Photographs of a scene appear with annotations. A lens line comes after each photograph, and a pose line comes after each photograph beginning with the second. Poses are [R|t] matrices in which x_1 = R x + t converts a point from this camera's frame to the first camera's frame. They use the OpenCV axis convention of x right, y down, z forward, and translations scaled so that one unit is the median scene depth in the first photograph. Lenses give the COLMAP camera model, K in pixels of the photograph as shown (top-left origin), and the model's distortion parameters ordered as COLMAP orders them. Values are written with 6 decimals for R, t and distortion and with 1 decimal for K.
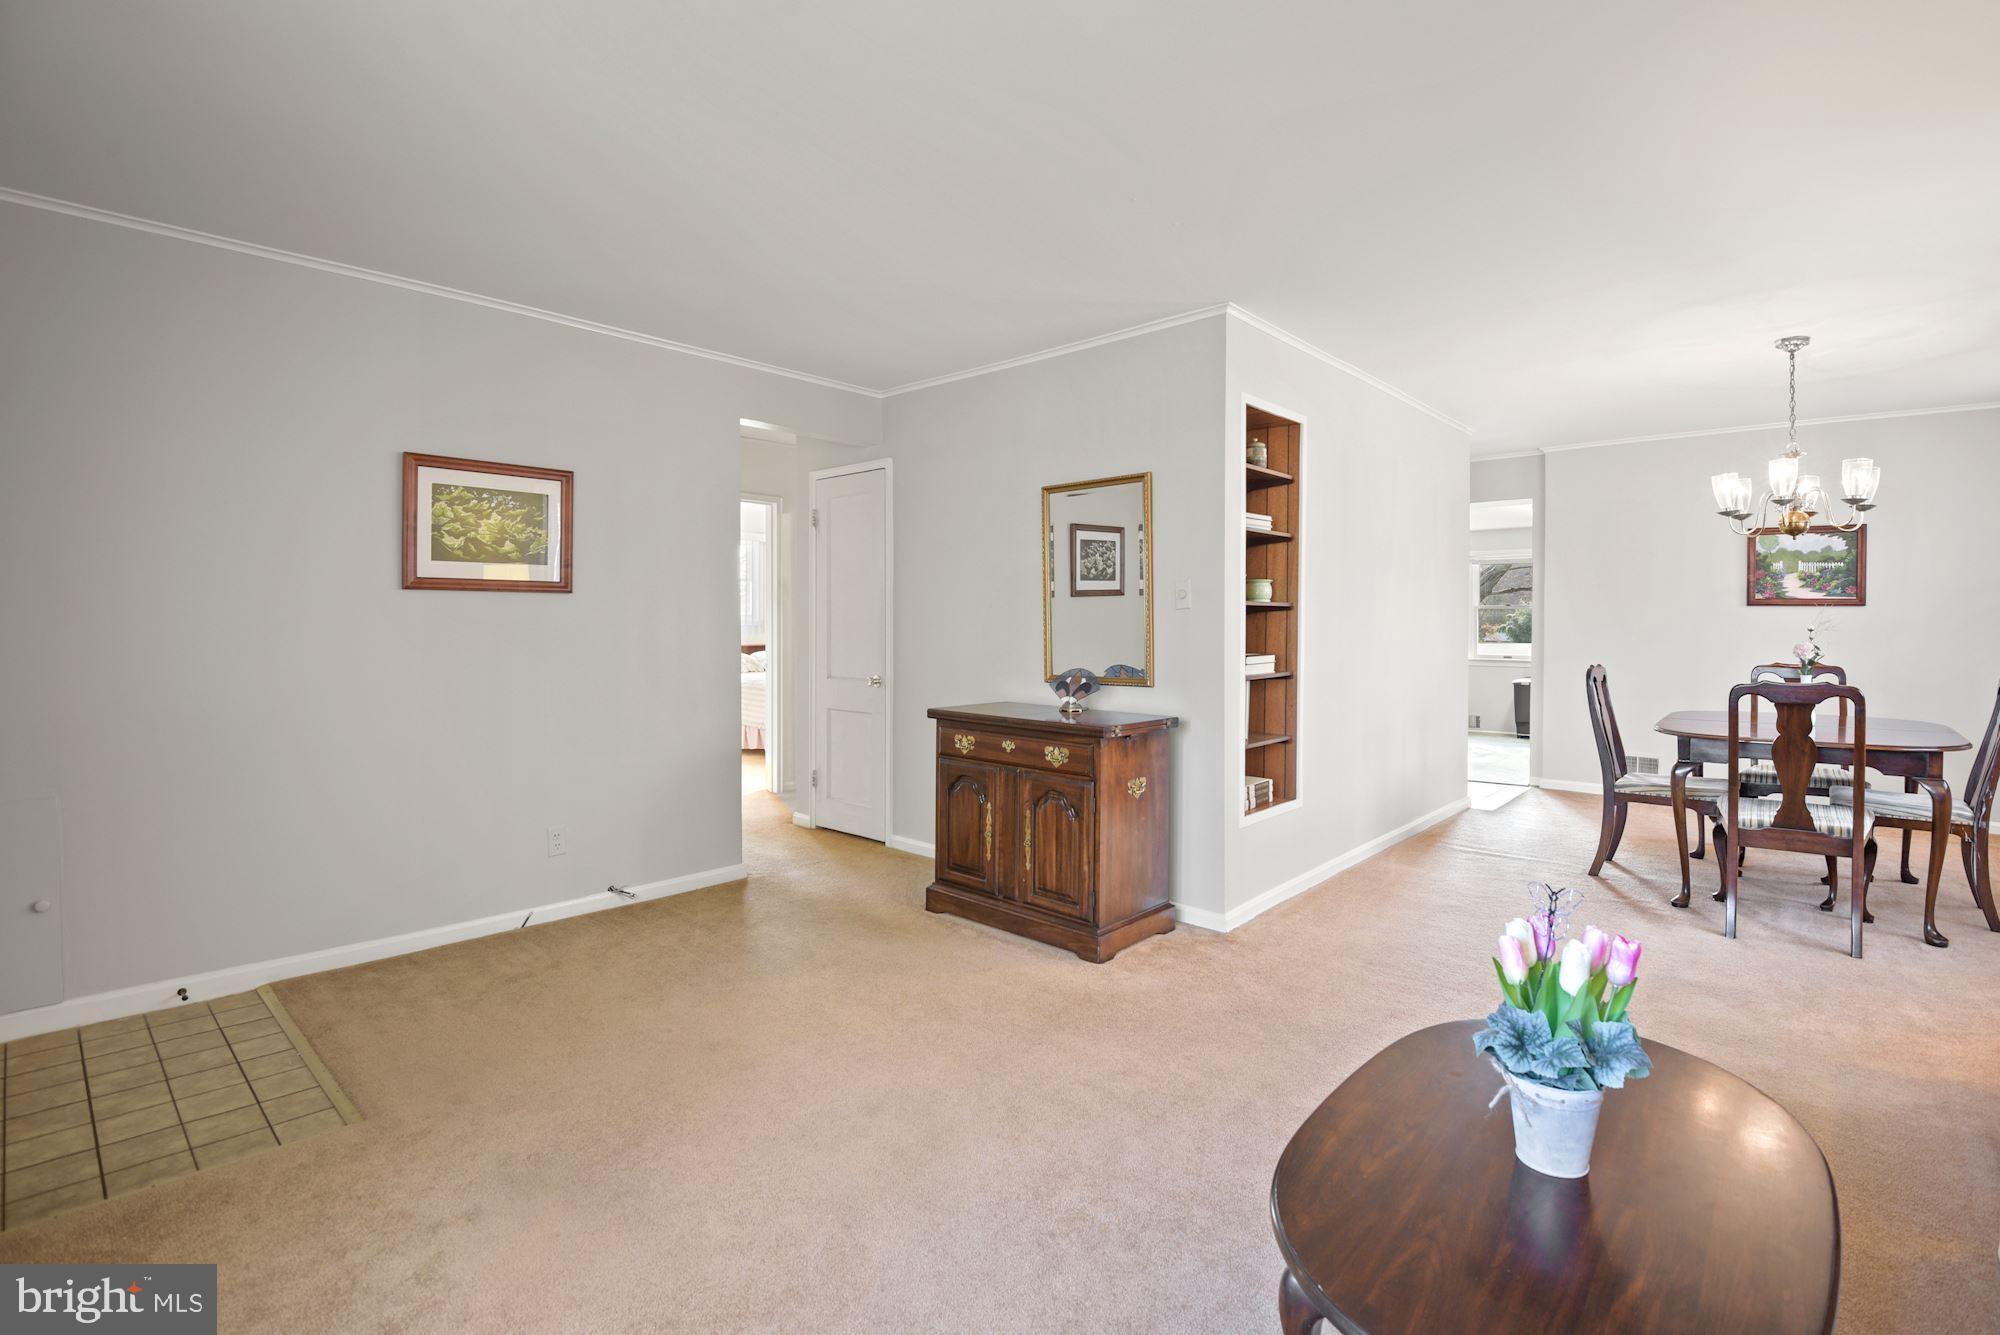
lens RADIAL K [[955.6, 0, 995.6], [0, 955.6, 634.8], [0, 0, 1]] dist [-0.001084, -0.000878]
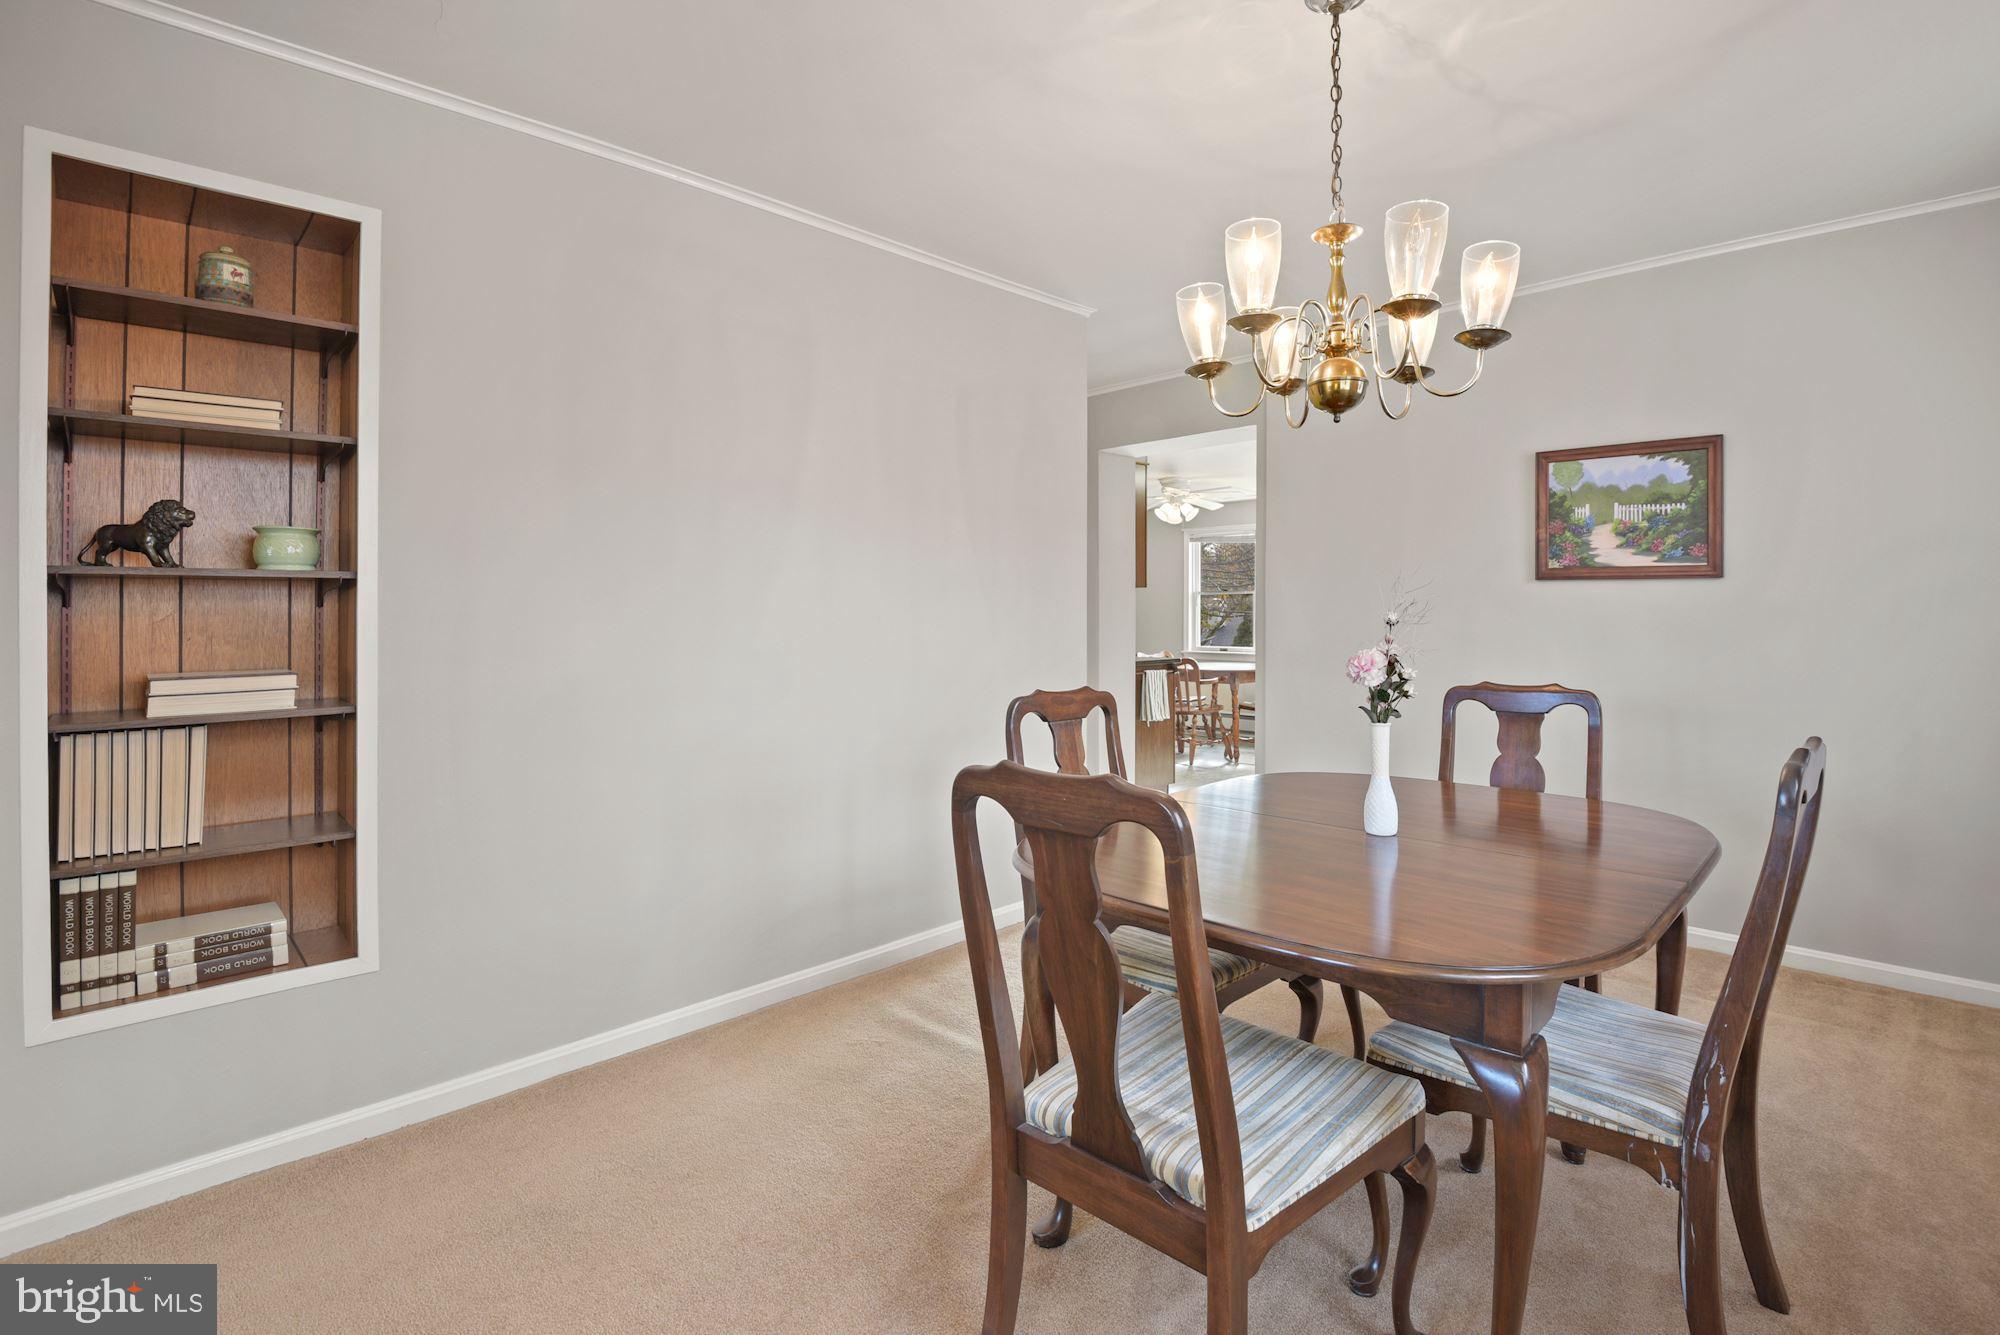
lens RADIAL K [[900.7, 0, 1004.7], [0, 900.7, 614.5], [0, 0, 1]] dist [-0.000261, -0.000356]
pose [[0.994079, -0.004158, -0.108576, 0.534492], [0.002840, 0.999921, -0.012283, -0.002893], [0.108618, 0.011902, 0.994012, 0.413353]]
